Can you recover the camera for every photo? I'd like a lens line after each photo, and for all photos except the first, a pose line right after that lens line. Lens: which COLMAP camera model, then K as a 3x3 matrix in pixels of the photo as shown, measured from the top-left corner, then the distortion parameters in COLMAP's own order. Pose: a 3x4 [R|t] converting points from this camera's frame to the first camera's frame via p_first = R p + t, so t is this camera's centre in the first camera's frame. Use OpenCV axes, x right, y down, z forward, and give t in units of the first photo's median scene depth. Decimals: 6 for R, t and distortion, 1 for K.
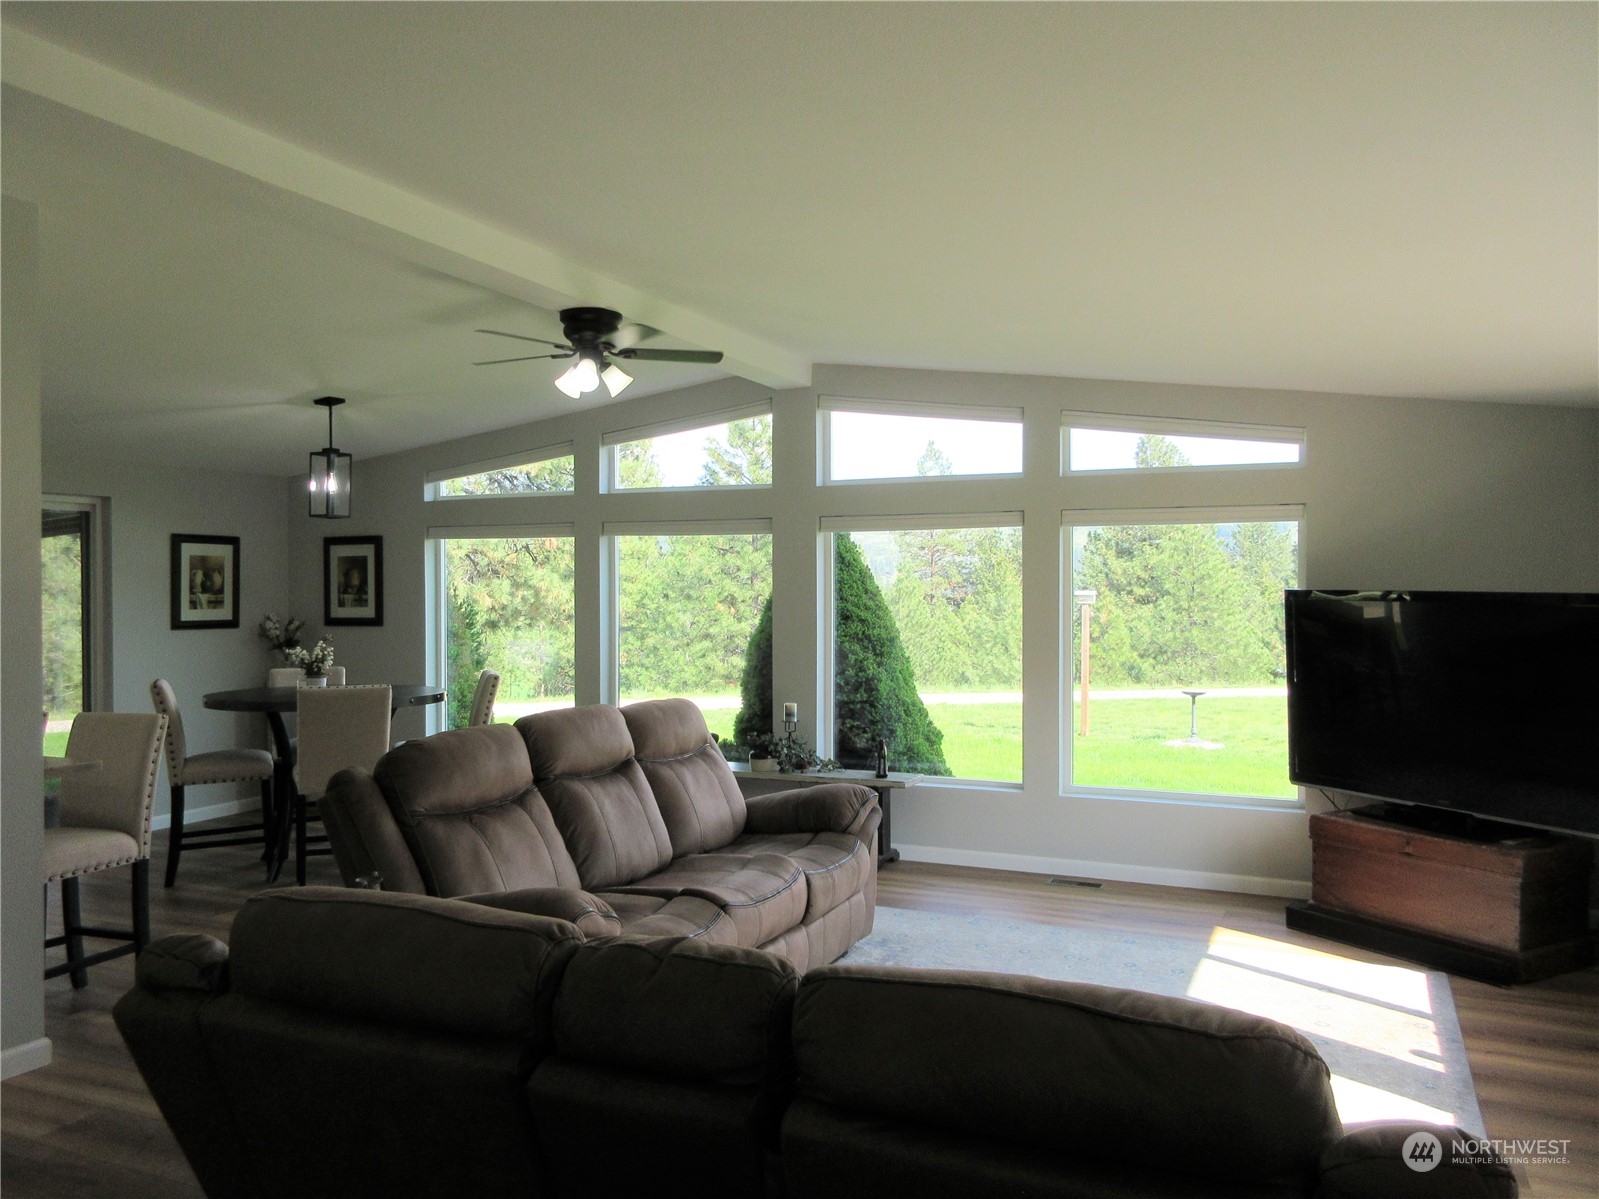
lens RADIAL K [[1204.9, 0, 787.0], [0, 1204.9, 583.9], [0, 0, 1]] dist [0.005981, 0.006455]
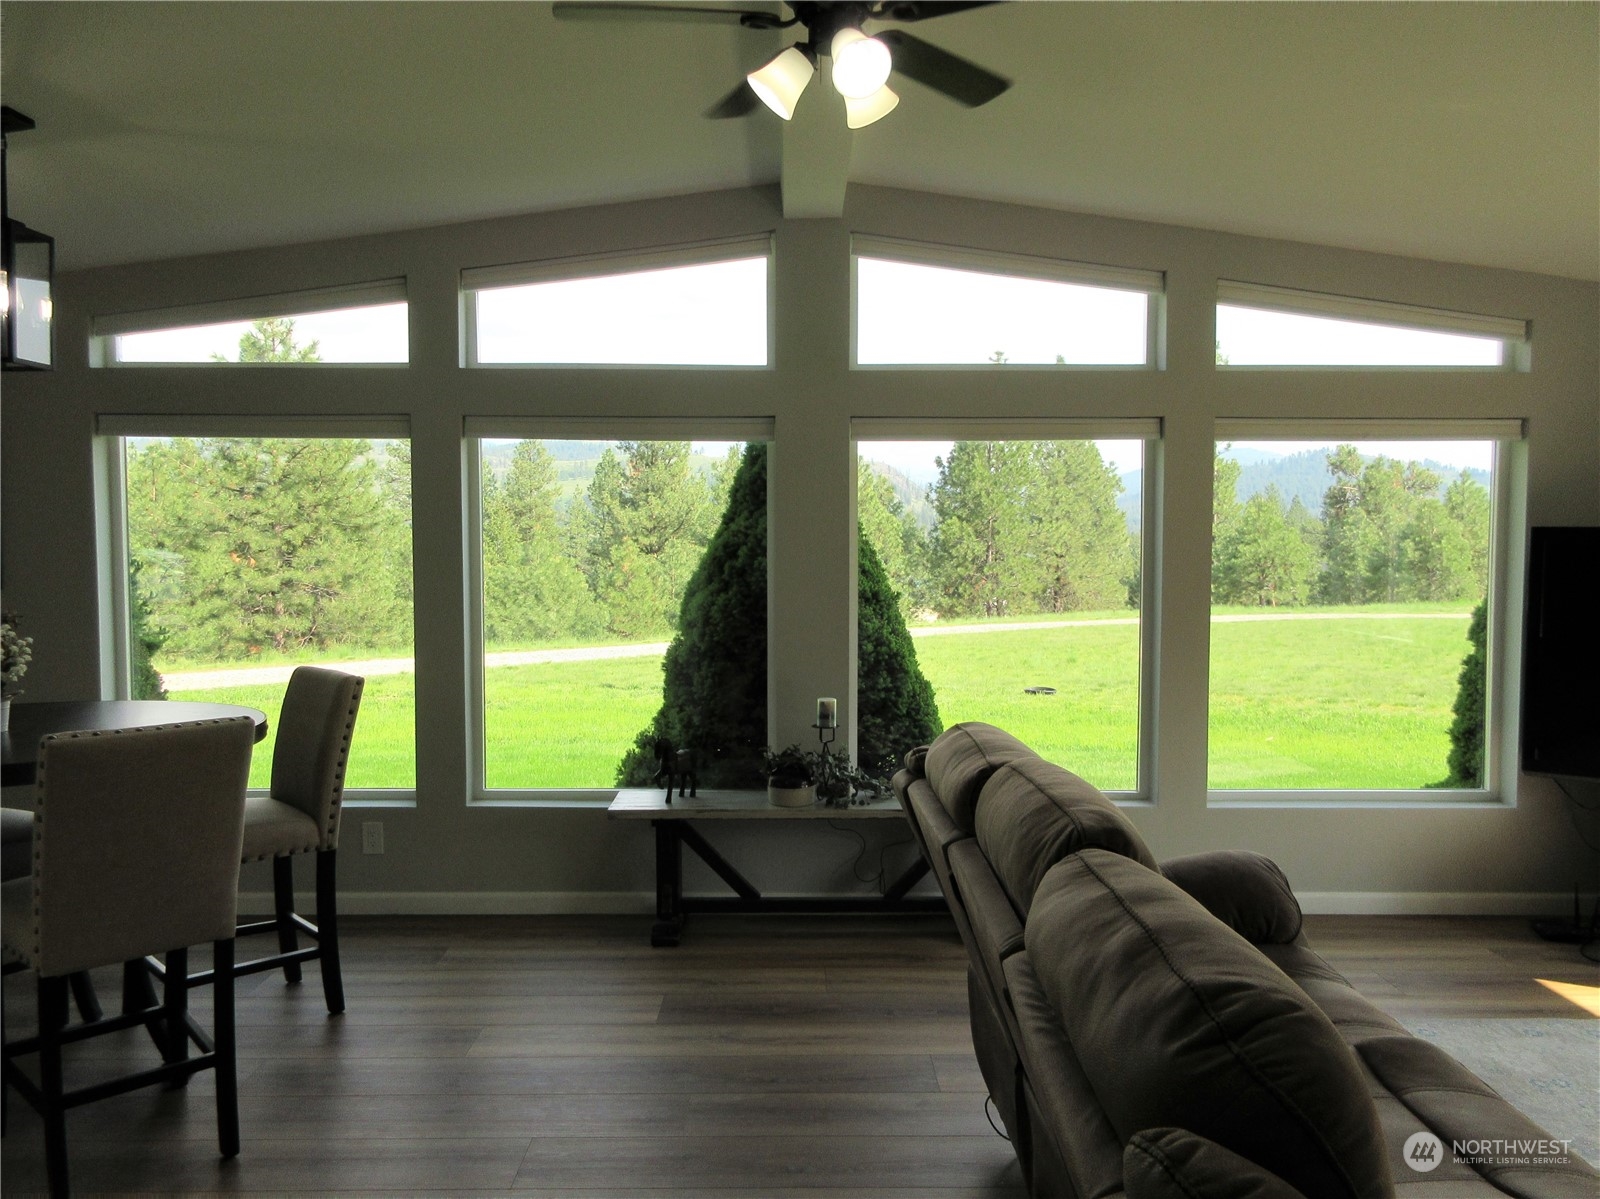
lens RADIAL K [[1205.6, 0, 778.4], [0, 1205.6, 604.6], [0, 0, 1]] dist [0.005981, 0.006455]
pose [[0.912428, -0.021157, 0.408690, -0.250629], [-0.002842, 0.998311, 0.058026, 0.008363], [-0.409228, -0.054106, 0.910827, 0.359332]]
